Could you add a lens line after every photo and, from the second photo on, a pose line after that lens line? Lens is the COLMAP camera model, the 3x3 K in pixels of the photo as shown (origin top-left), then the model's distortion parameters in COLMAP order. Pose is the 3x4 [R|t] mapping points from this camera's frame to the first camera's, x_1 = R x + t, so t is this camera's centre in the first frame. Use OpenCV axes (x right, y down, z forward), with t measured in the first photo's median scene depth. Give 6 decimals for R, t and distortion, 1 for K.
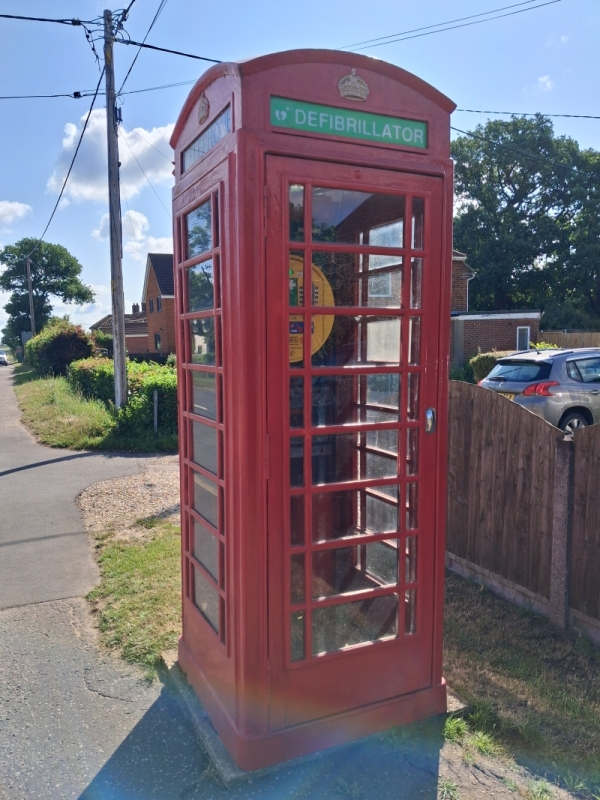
lens RADIAL K [[638.6, 0, 298.9], [0, 638.6, 404.1], [0, 0, 1]] dist [0.002183, -0.000233]
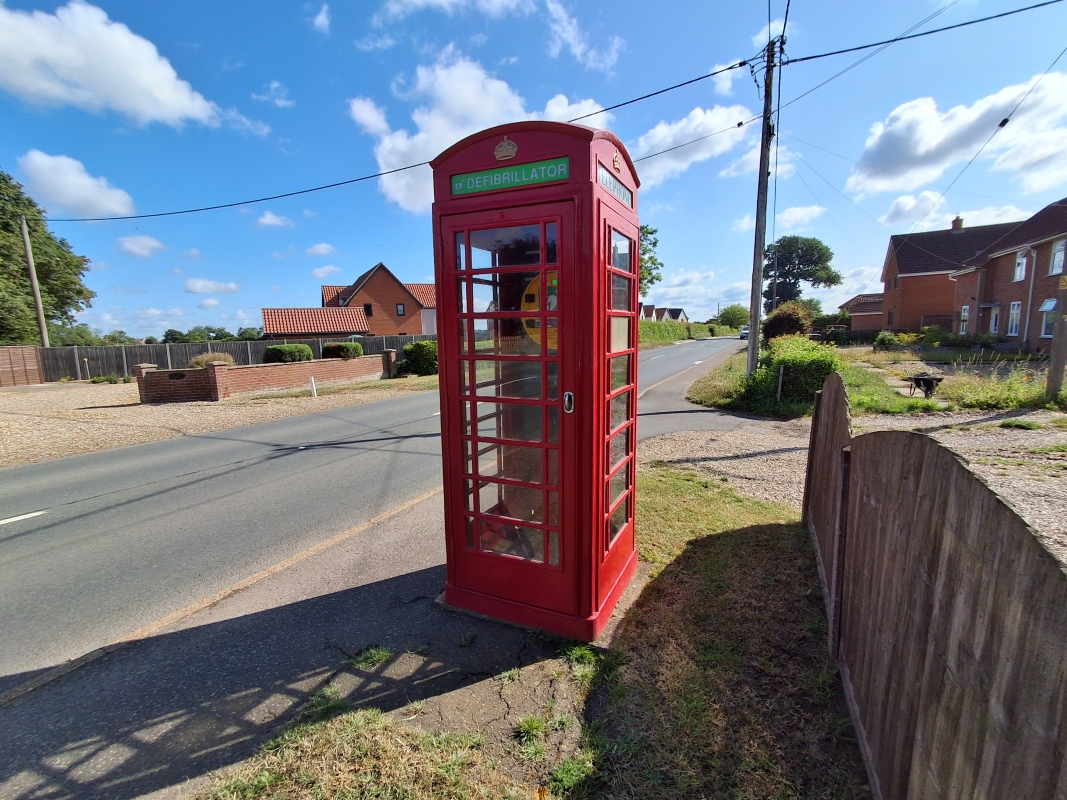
lens RADIAL K [[496.0, 0, 540.8], [0, 496.0, 394.4], [0, 0, 1]] dist [-0.000549, 0.009655]
pose [[0.641406, 0.104454, -0.760058, 0.336940], [-0.064690, 0.994524, 0.082085, -0.024322], [0.764469, -0.003481, 0.644651, 0.129209]]
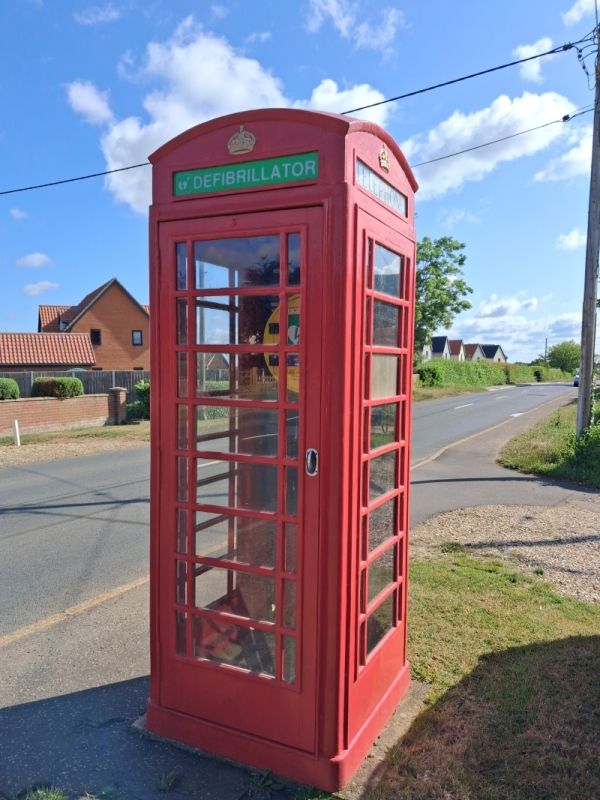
lens RADIAL K [[641.4, 0, 300.0], [0, 641.4, 400.0], [0, 0, 1]] dist [0.000702, -0.002278]
pose [[0.620637, 0.061193, -0.781706, 0.348170], [-0.091046, 0.995831, 0.005669, -0.026577], [0.778794, 0.067653, 0.623621, 0.147663]]
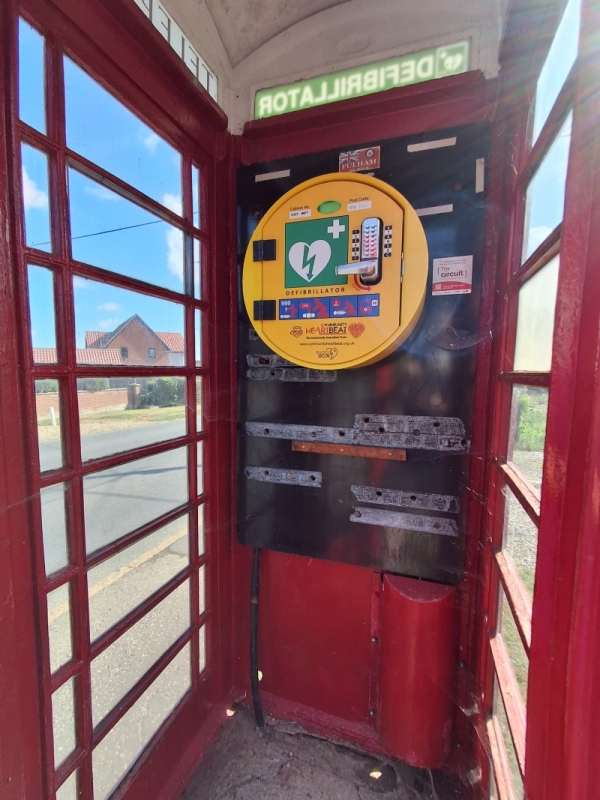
lens RADIAL K [[371.8, 0, 300.0], [0, 371.8, 400.0], [0, 0, 1]] dist [-0.000549, 0.009655]
pose [[0.708903, 0.072460, -0.701574, 0.086785], [-0.085463, 0.996204, 0.016534, -0.018735], [0.700109, 0.048238, 0.712405, 0.328479]]
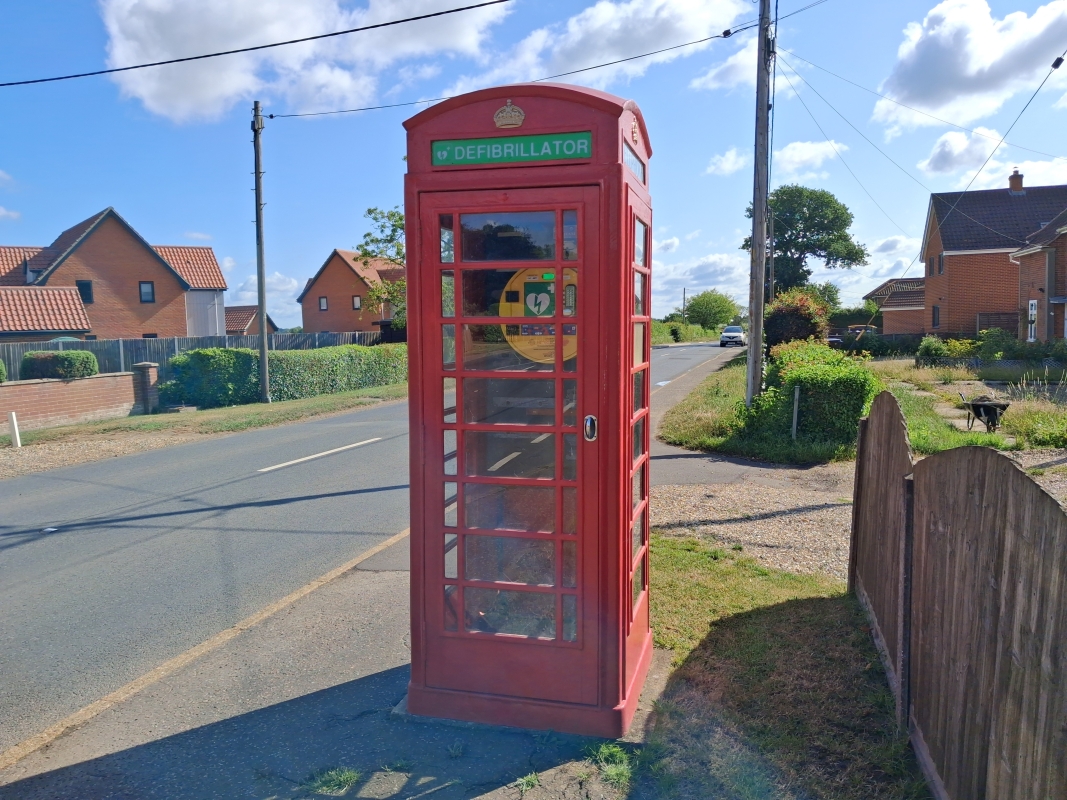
lens RADIAL K [[855.5, 0, 544.8], [0, 855.5, 387.4], [0, 0, 1]] dist [0.000702, -0.002278]
pose [[0.769103, 0.053785, -0.636858, 0.371717], [-0.062029, 0.998030, 0.009378, -0.017627], [0.636108, 0.032291, 0.770924, -0.024629]]
